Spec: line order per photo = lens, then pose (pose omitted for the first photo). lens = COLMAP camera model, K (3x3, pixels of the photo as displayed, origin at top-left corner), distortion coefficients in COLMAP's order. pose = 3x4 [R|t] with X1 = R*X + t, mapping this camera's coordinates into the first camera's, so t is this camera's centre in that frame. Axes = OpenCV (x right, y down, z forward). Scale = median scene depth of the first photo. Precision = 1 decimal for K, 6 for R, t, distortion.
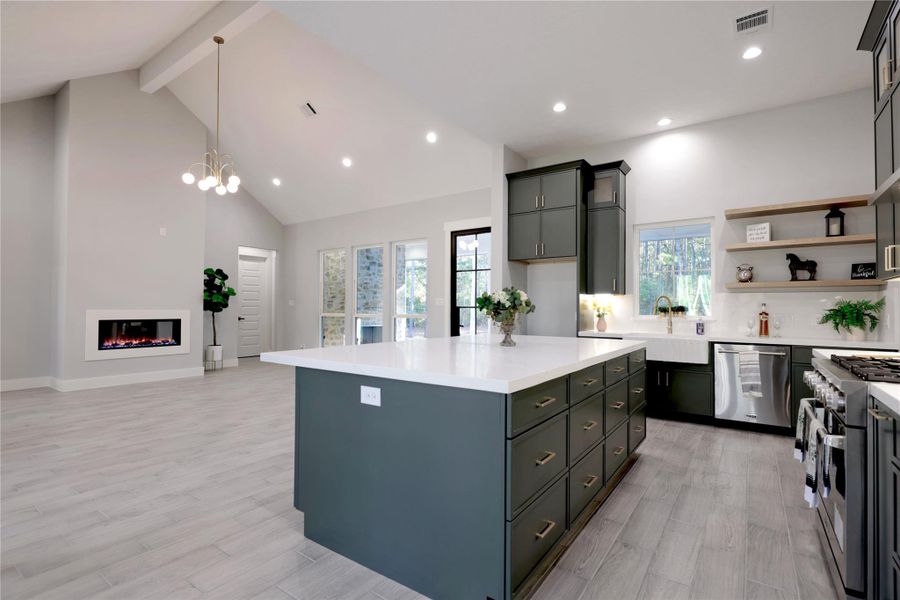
lens RADIAL K [[423.7, 0, 449.0], [0, 423.7, 303.9], [0, 0, 1]] dist [-0.005112, -0.000679]
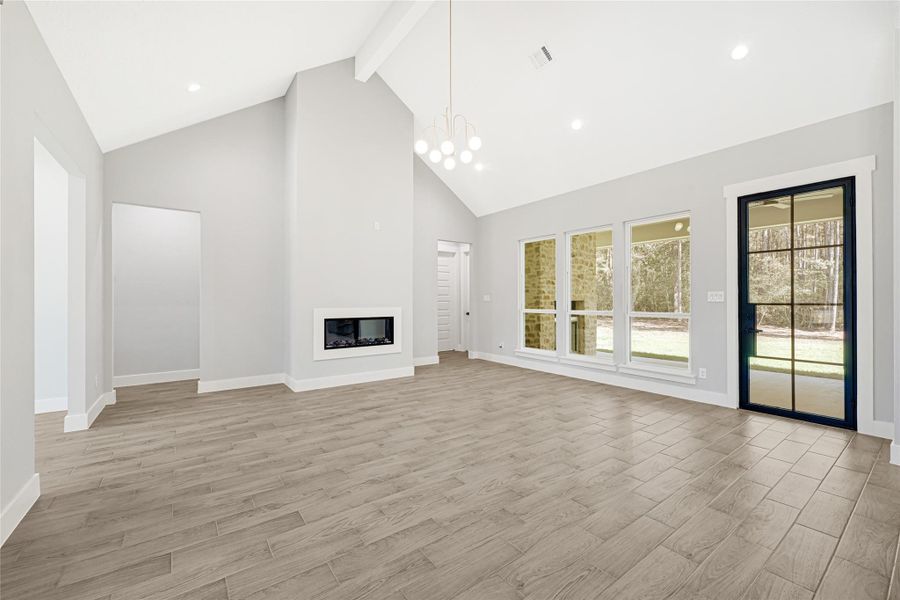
lens RADIAL K [[372.7, 0, 451.5], [0, 372.7, 301.5], [0, 0, 1]] dist [-0.015656, 0.007492]
pose [[0.946661, -0.005263, -0.322187, -0.328360], [0.010131, 0.999858, 0.013436, -0.012065], [0.322071, -0.015983, 0.946581, 0.336764]]
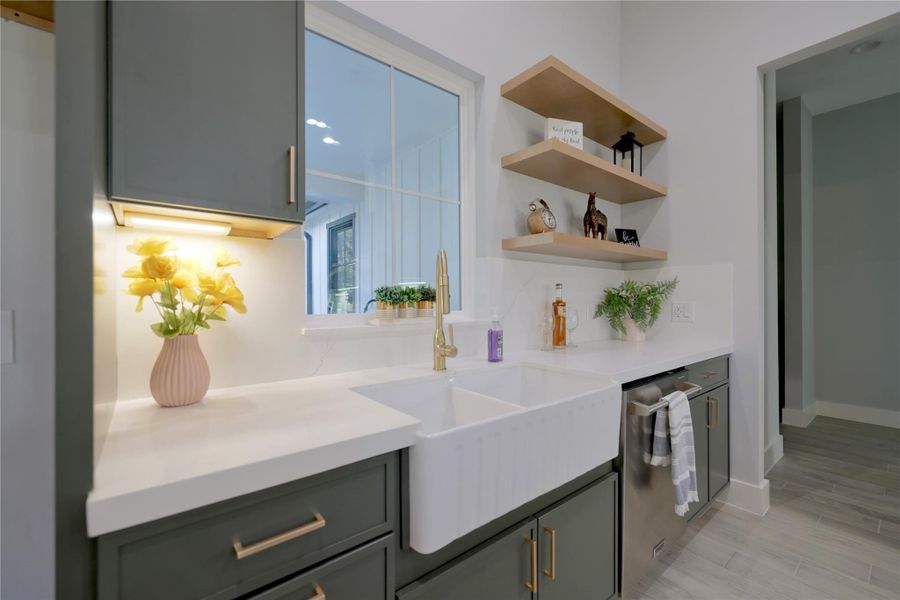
lens RADIAL K [[372.7, 0, 450.4], [0, 372.7, 298.0], [0, 0, 1]] dist [-0.015656, 0.007492]
pose [[0.282453, -0.005580, 0.959265, 0.233230], [-0.010473, 0.999906, 0.008900, 0.011677], [-0.959224, -0.012560, 0.282368, 0.836652]]
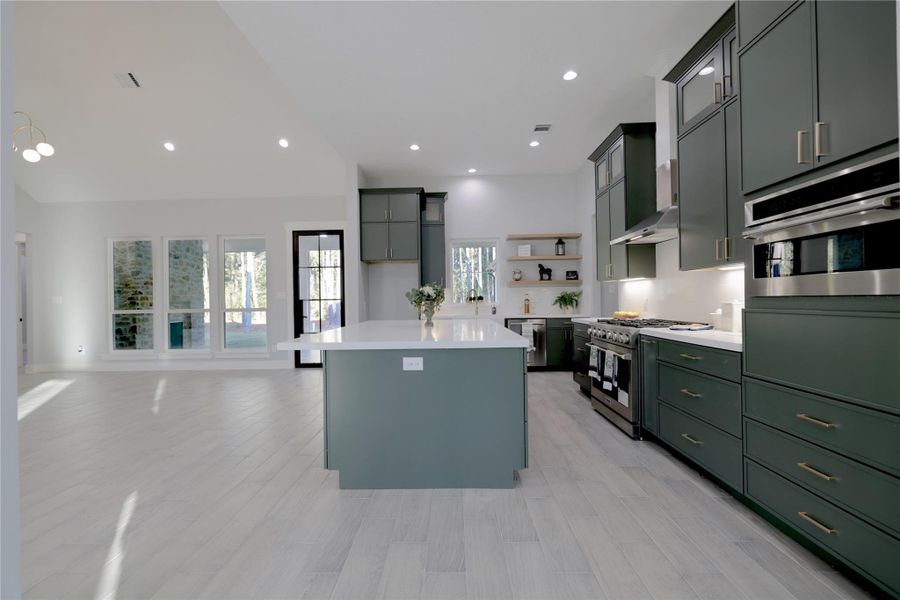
lens RADIAL K [[372.7, 0, 447.3], [0, 372.7, 298.4], [0, 0, 1]] dist [-0.015656, 0.007492]
pose [[0.831726, -0.017023, 0.554925, -0.259537], [0.013701, 0.999855, 0.010136, -0.001744], [-0.555017, -0.000827, 0.831839, -0.021538]]
